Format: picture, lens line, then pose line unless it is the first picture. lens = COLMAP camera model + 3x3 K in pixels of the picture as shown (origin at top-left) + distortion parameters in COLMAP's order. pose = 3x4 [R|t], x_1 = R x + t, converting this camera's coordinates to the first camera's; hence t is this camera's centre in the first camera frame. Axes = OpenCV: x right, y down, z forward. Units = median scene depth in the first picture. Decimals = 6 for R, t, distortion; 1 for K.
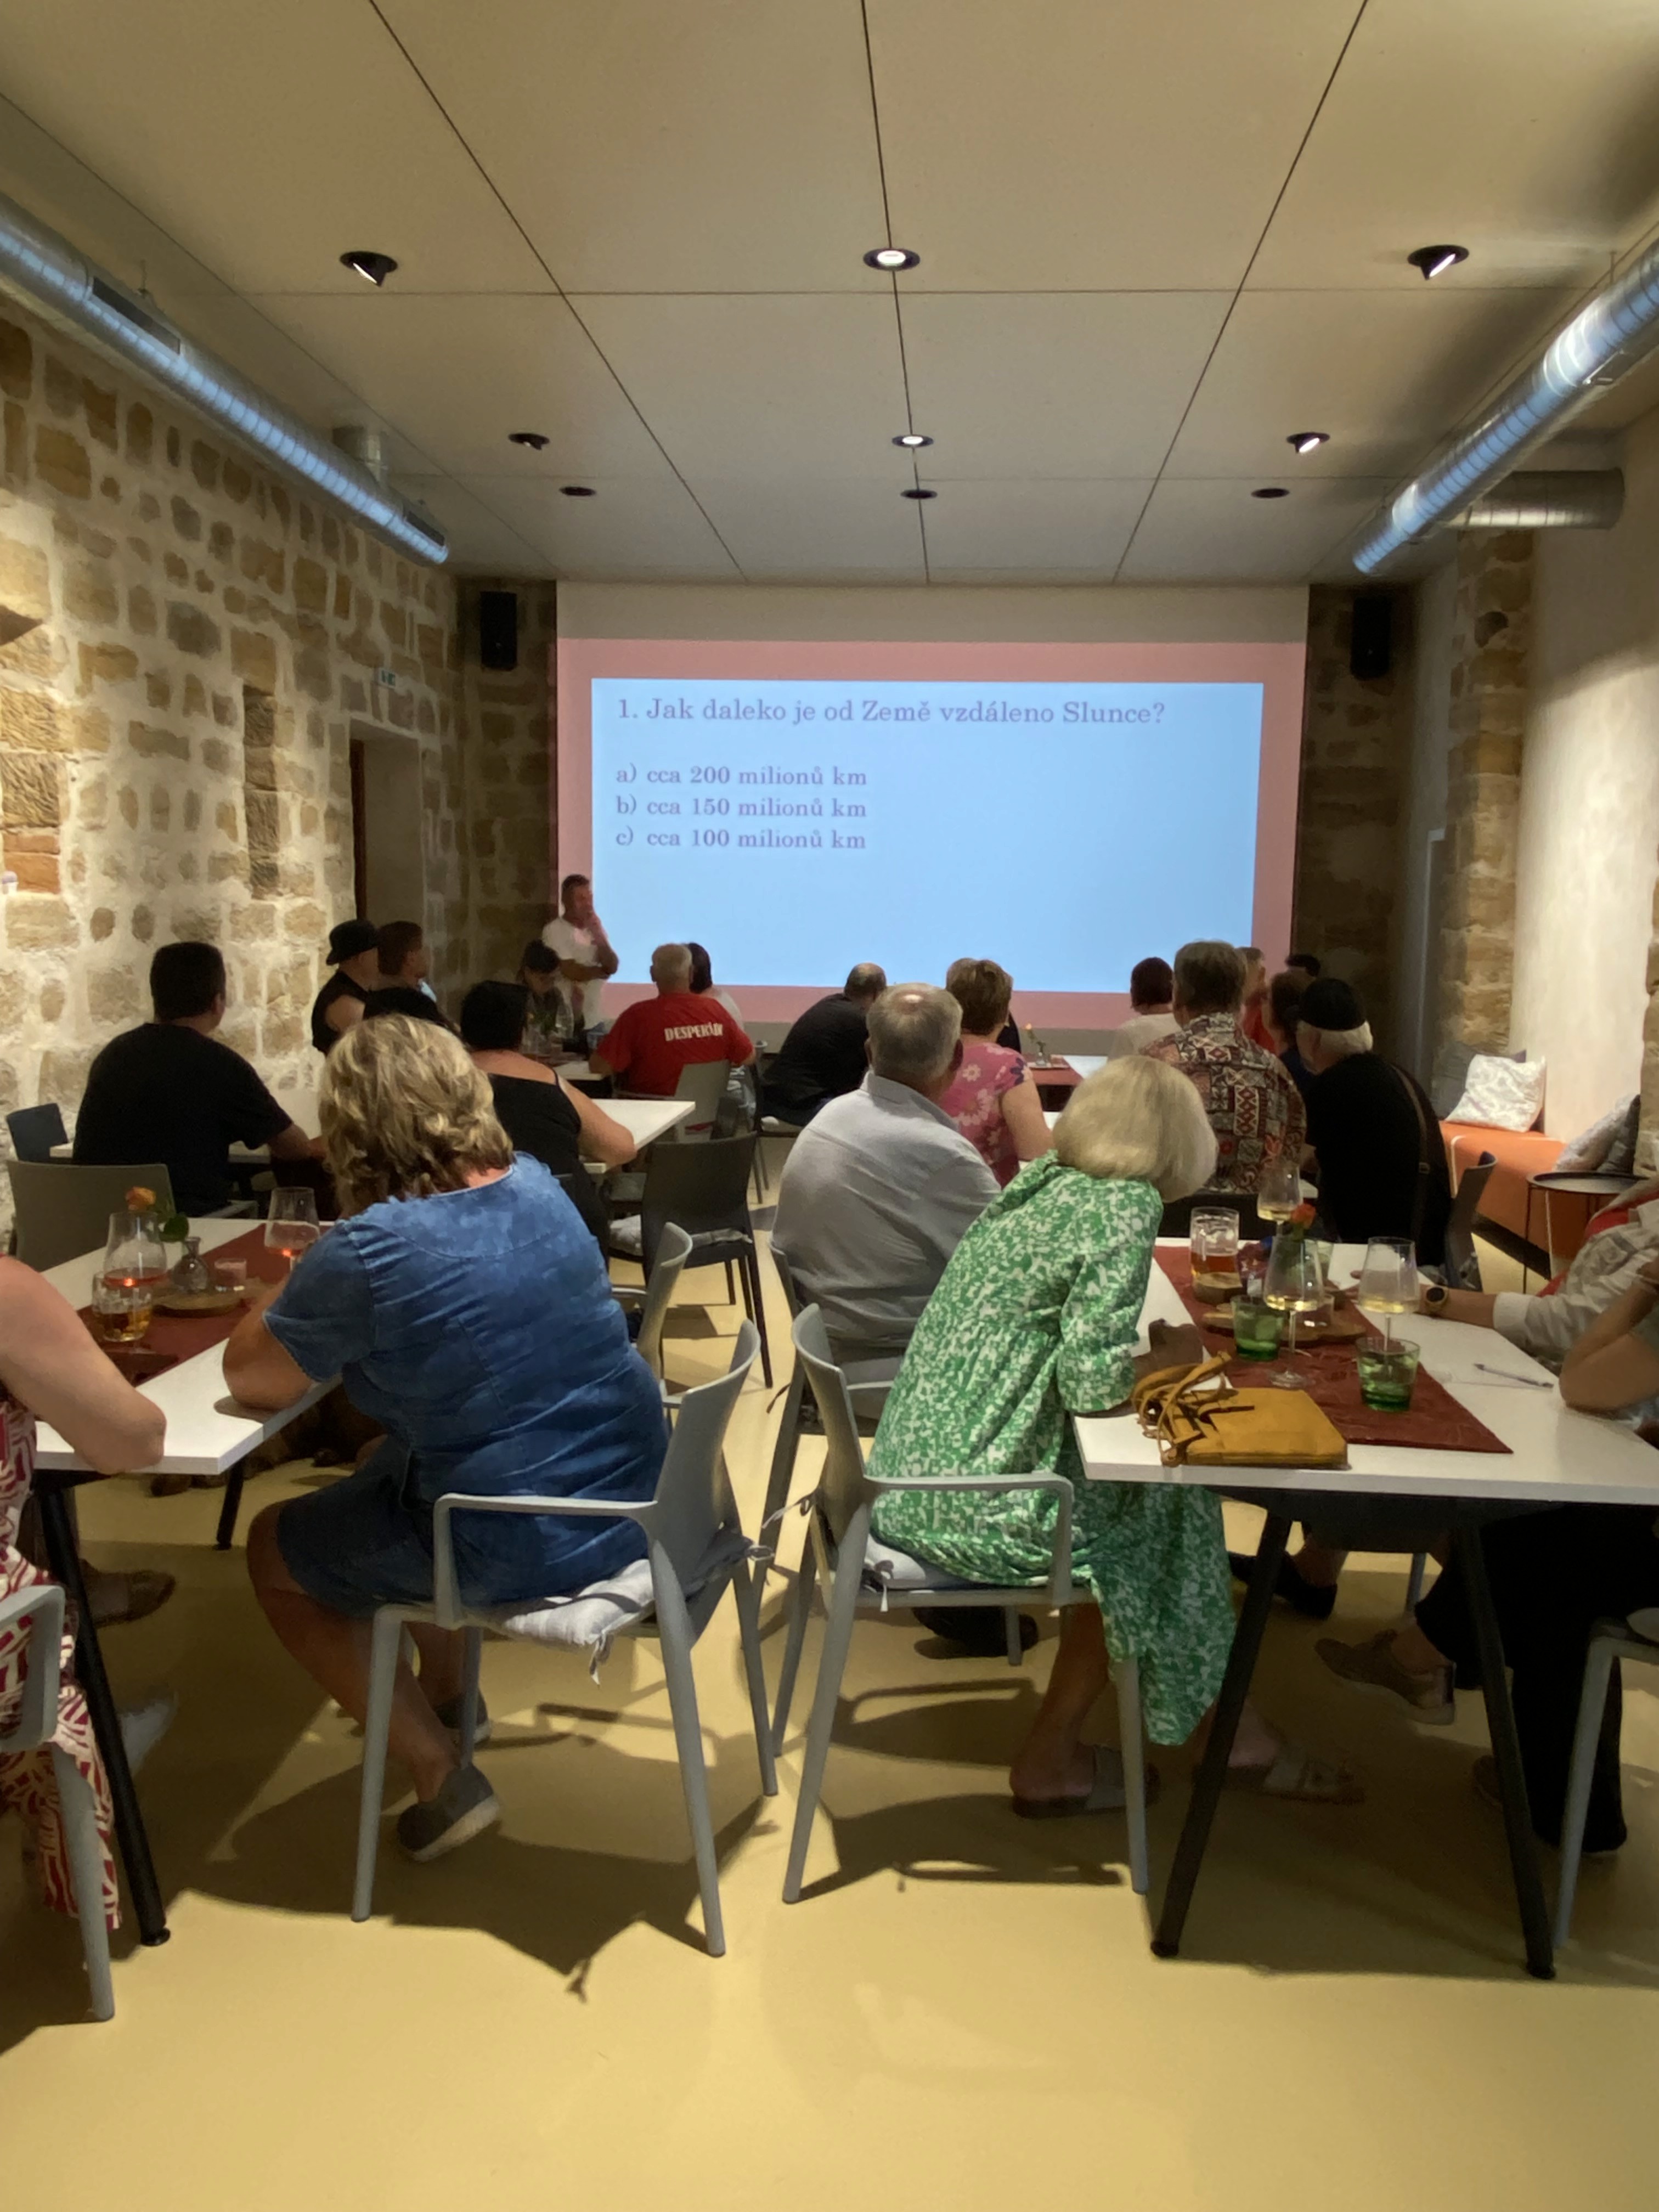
lens RADIAL K [[1635.2, 0, 841.0], [0, 1635.2, 1105.2], [0, 0, 1]] dist [0.080679, -0.132714]
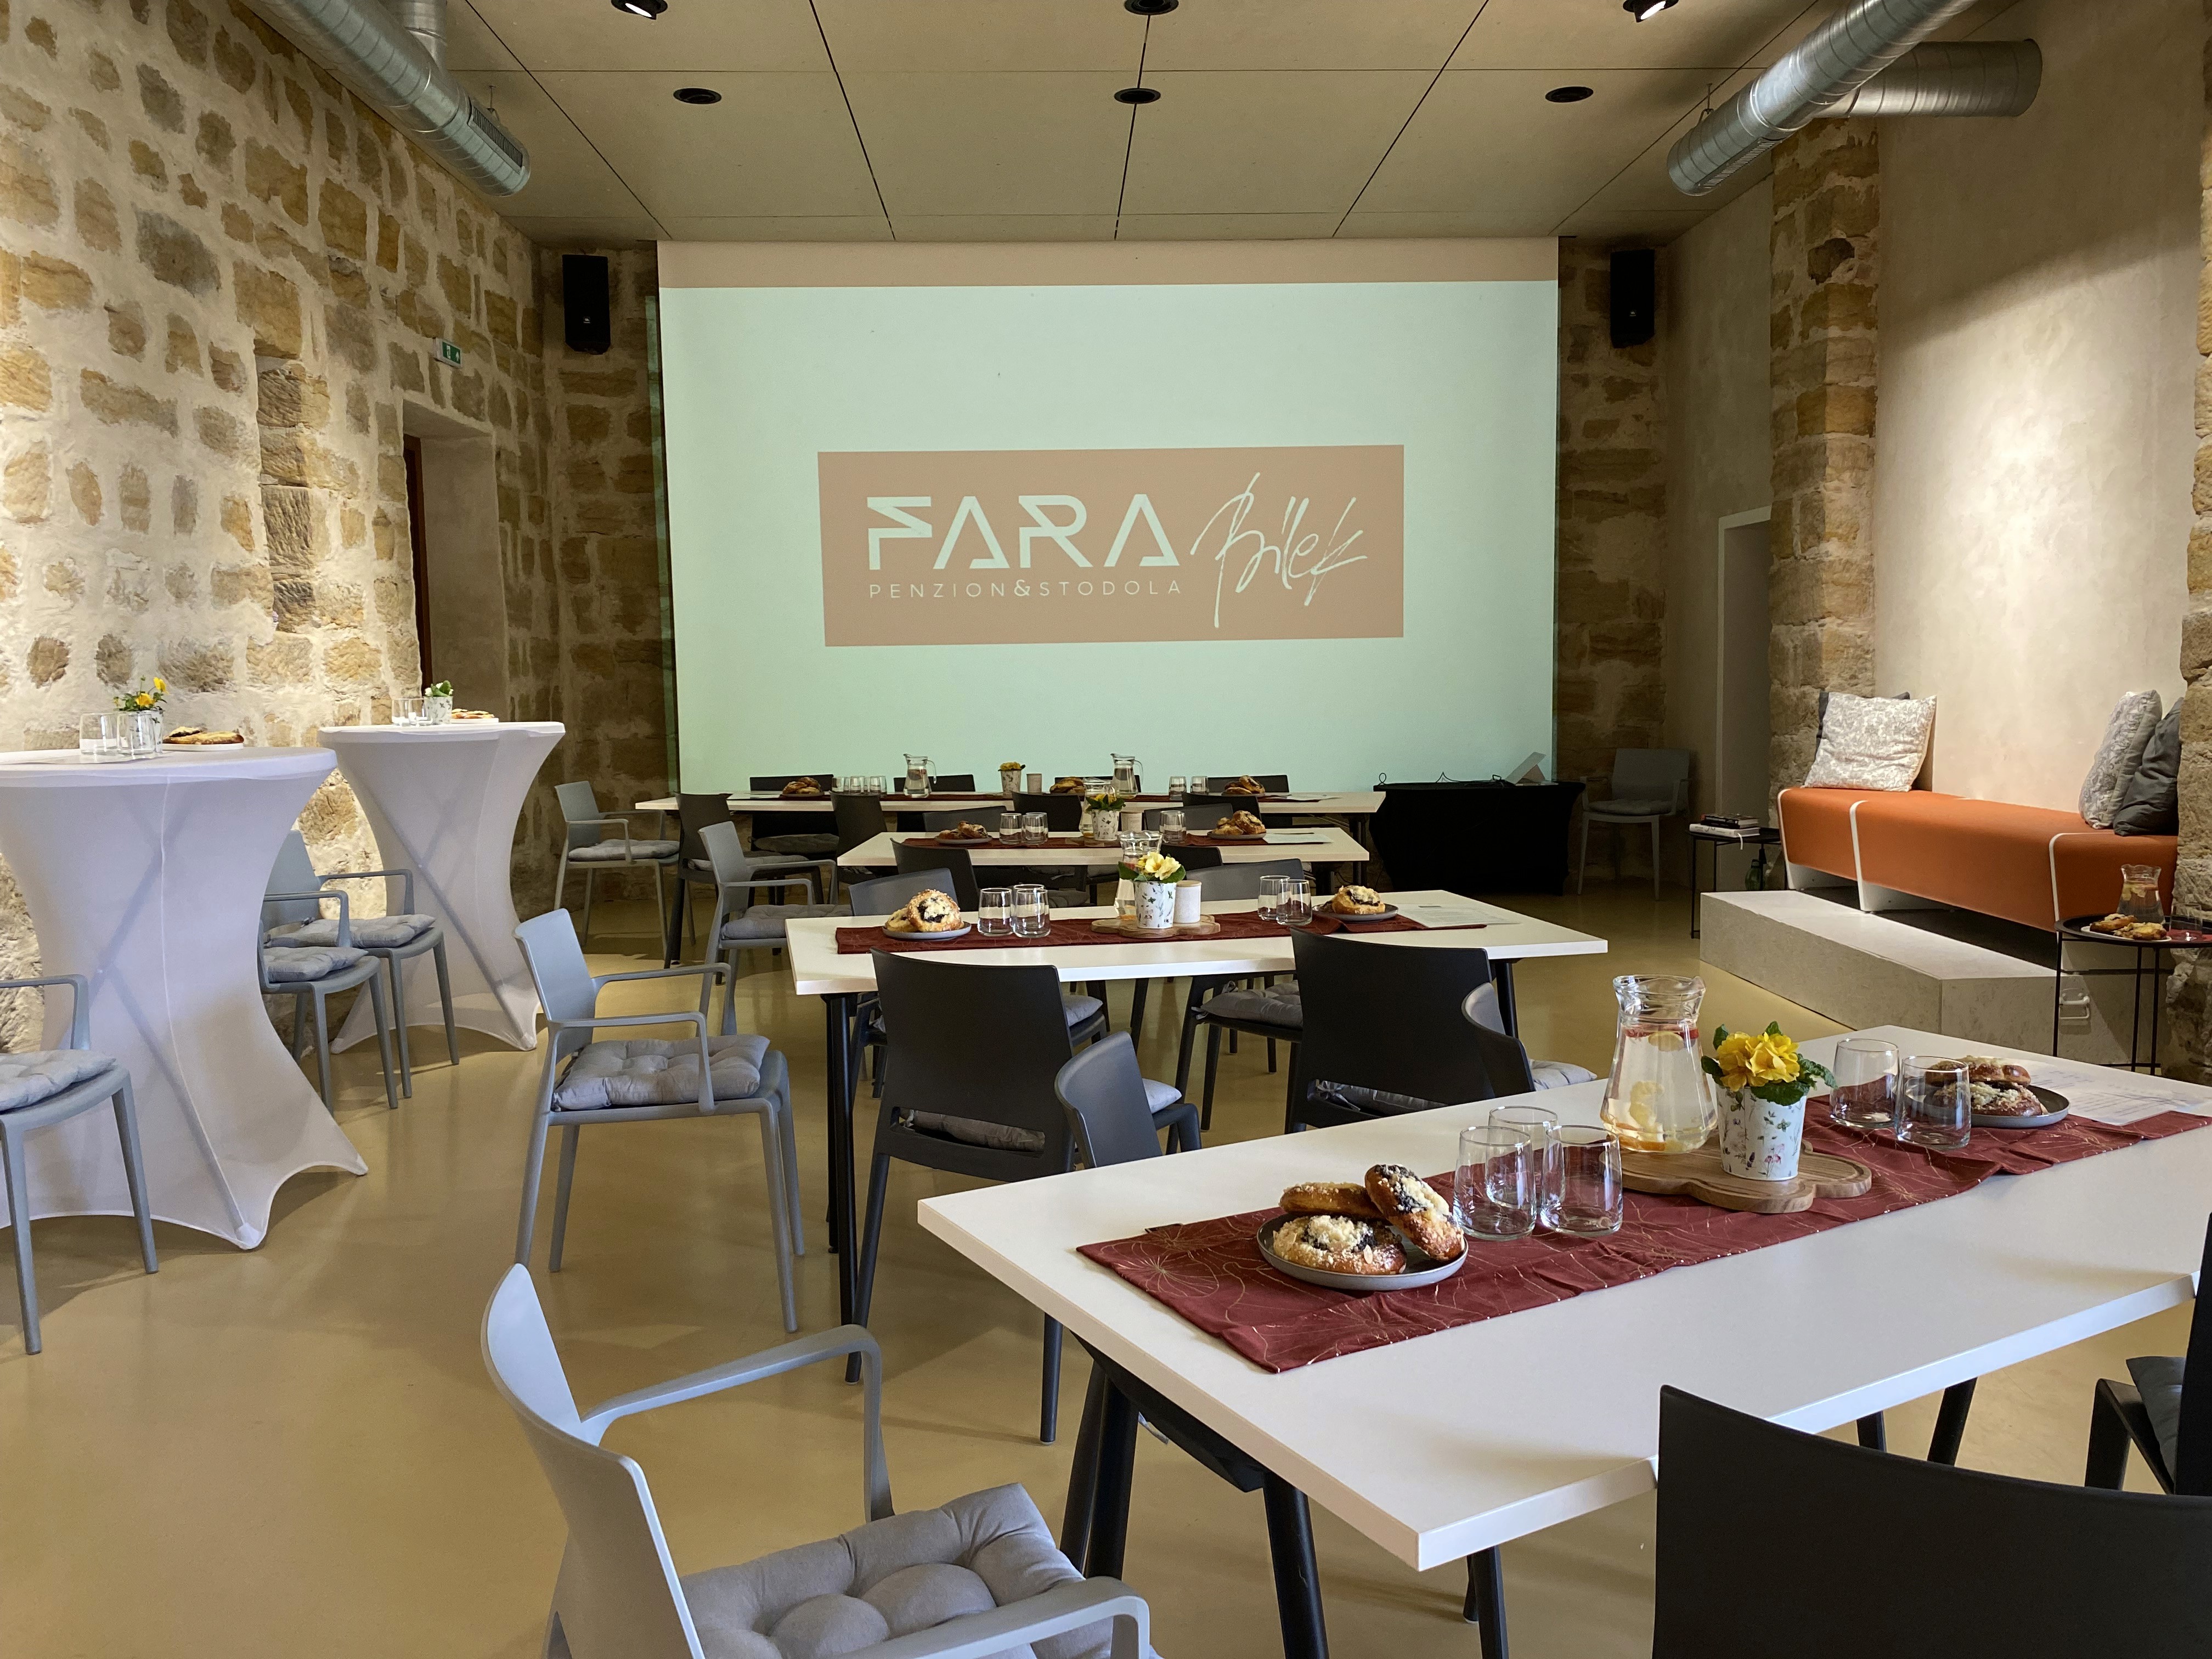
lens RADIAL K [[1669.8, 0, 1099.5], [0, 1669.8, 841.1], [0, 0, 1]] dist [-0.002914, -0.004998]
pose [[0.993552, -0.045181, 0.103987, -0.070236], [0.046450, 0.998872, -0.009820, -0.006518], [-0.103426, 0.014587, 0.994530, 0.211343]]
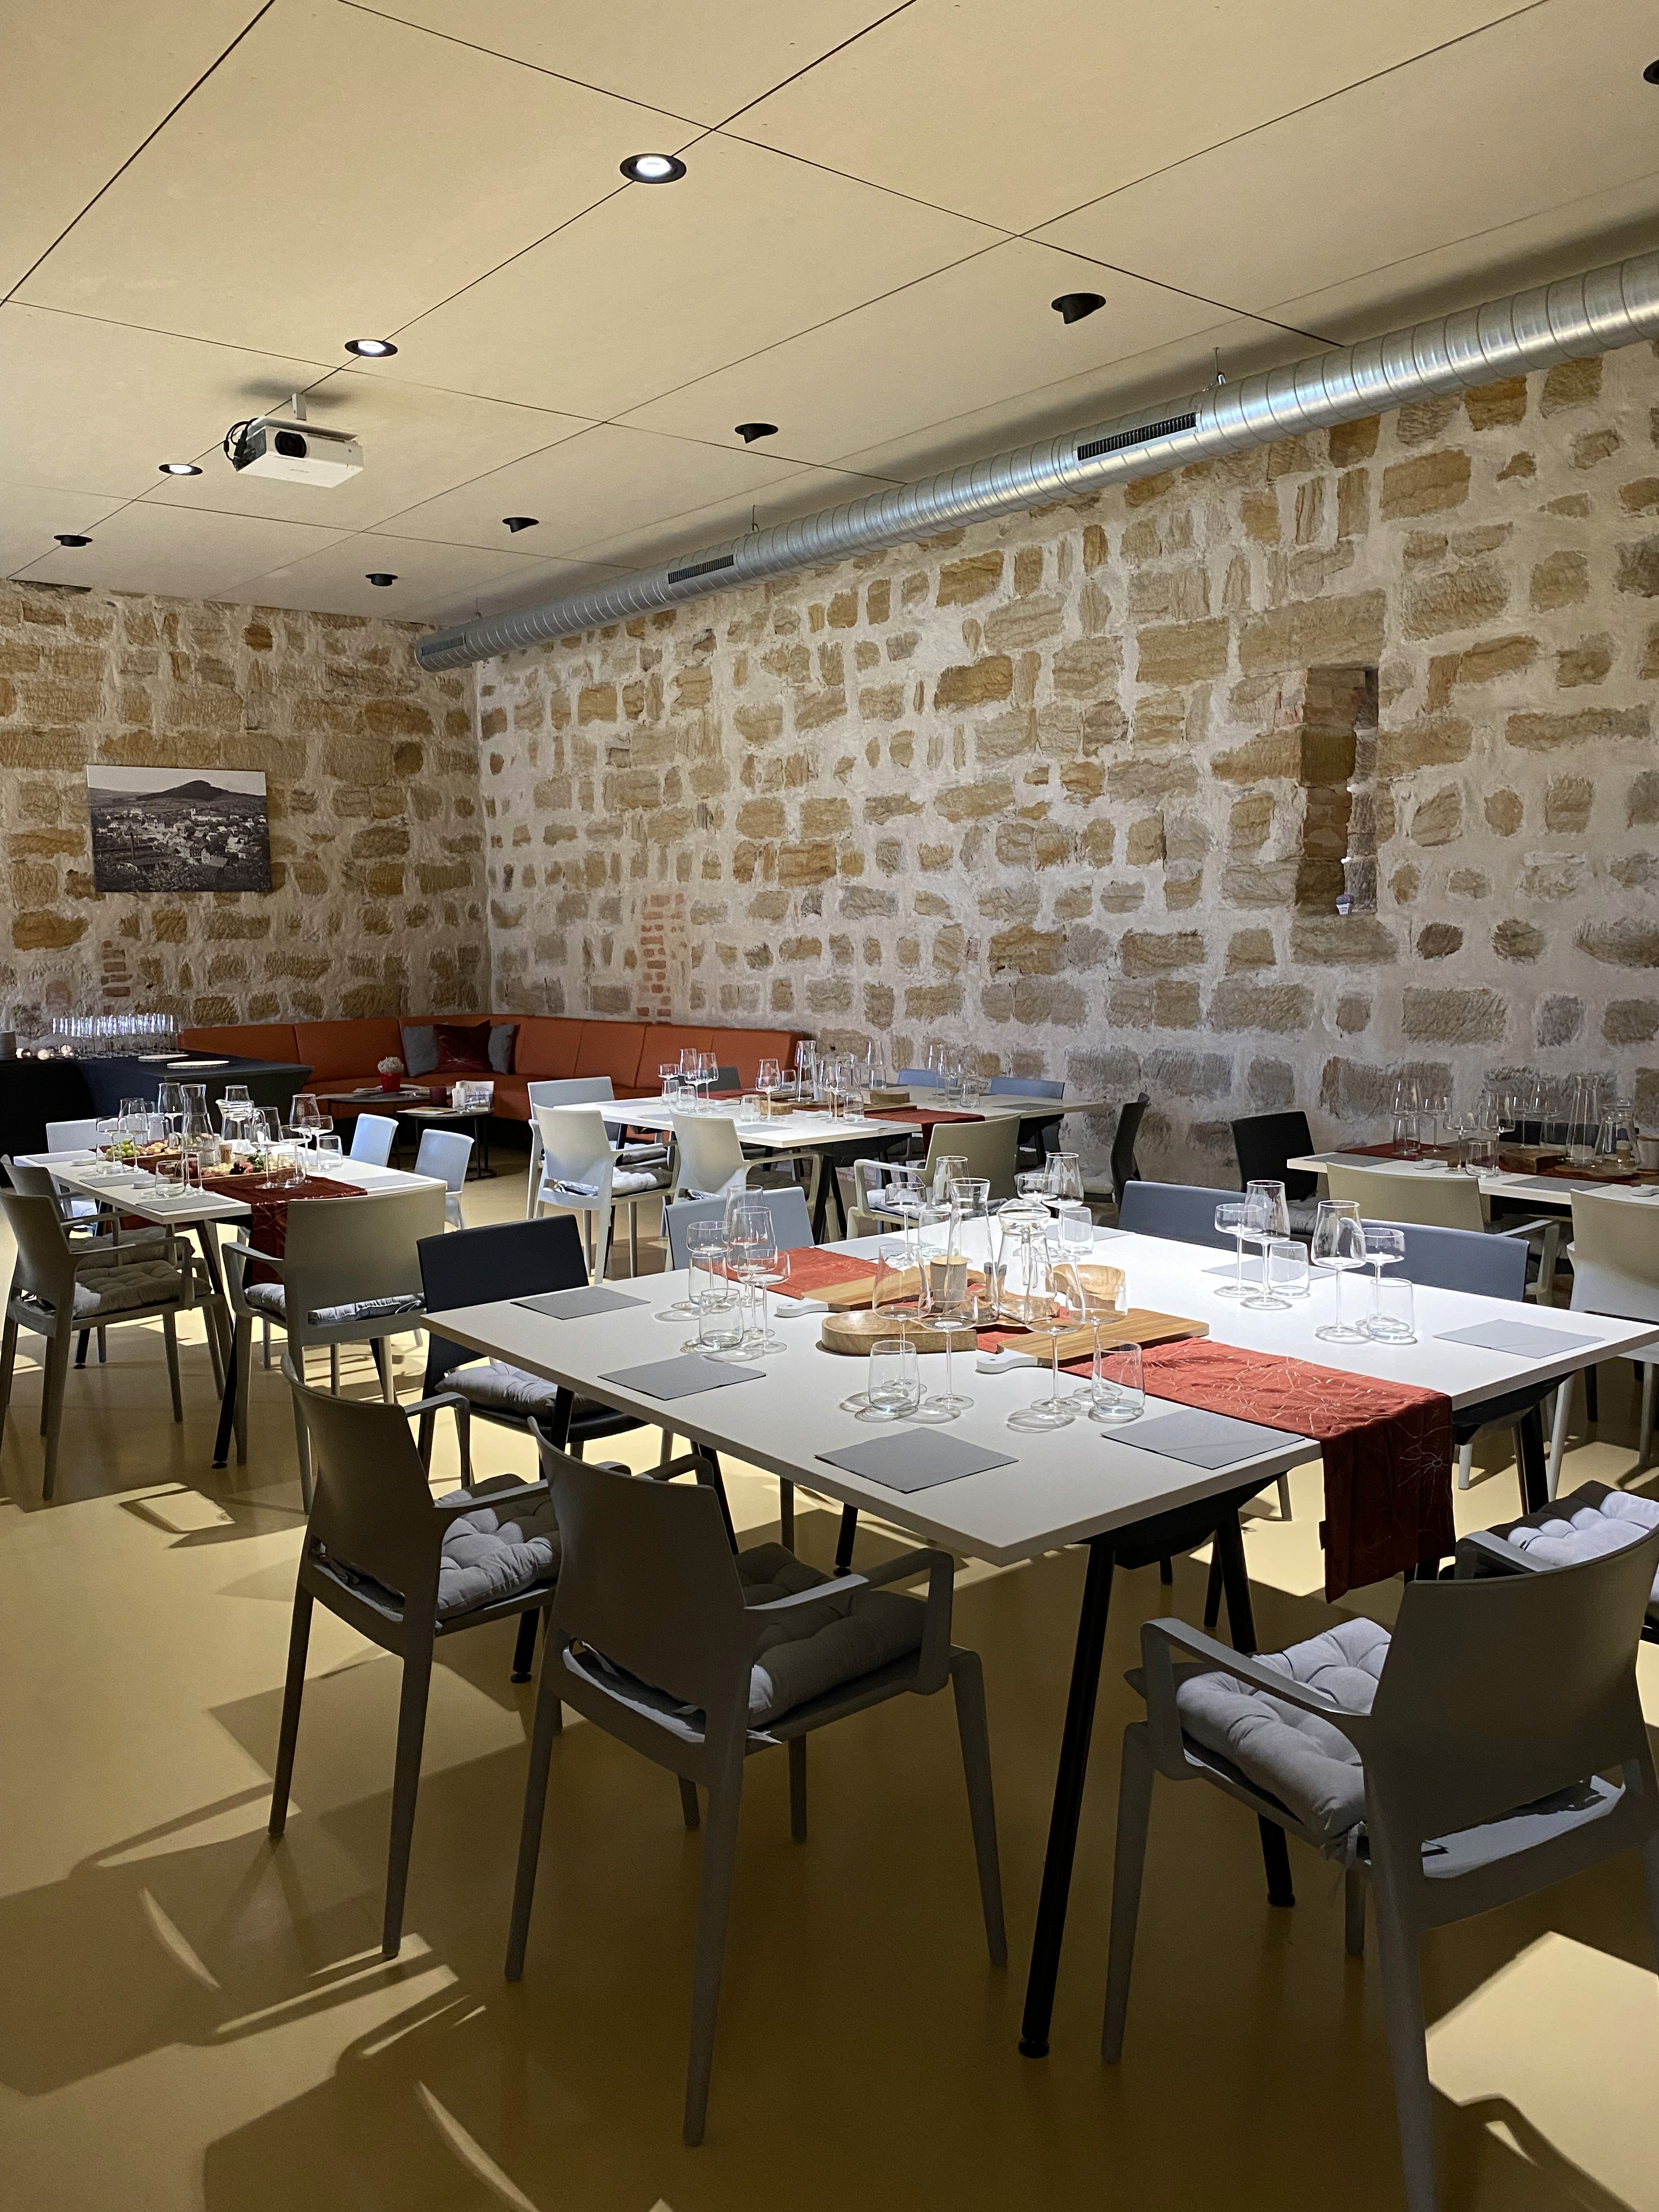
lens RADIAL K [[1682.4, 0, 826.8], [0, 1682.4, 1171.3], [0, 0, 1]] dist [0.000606, -0.110353]
pose [[-0.730451, 0.090252, -0.676975, 0.389700], [-0.072709, 0.975320, 0.208479, -0.122808], [0.679083, 0.201506, -0.705862, 1.155480]]
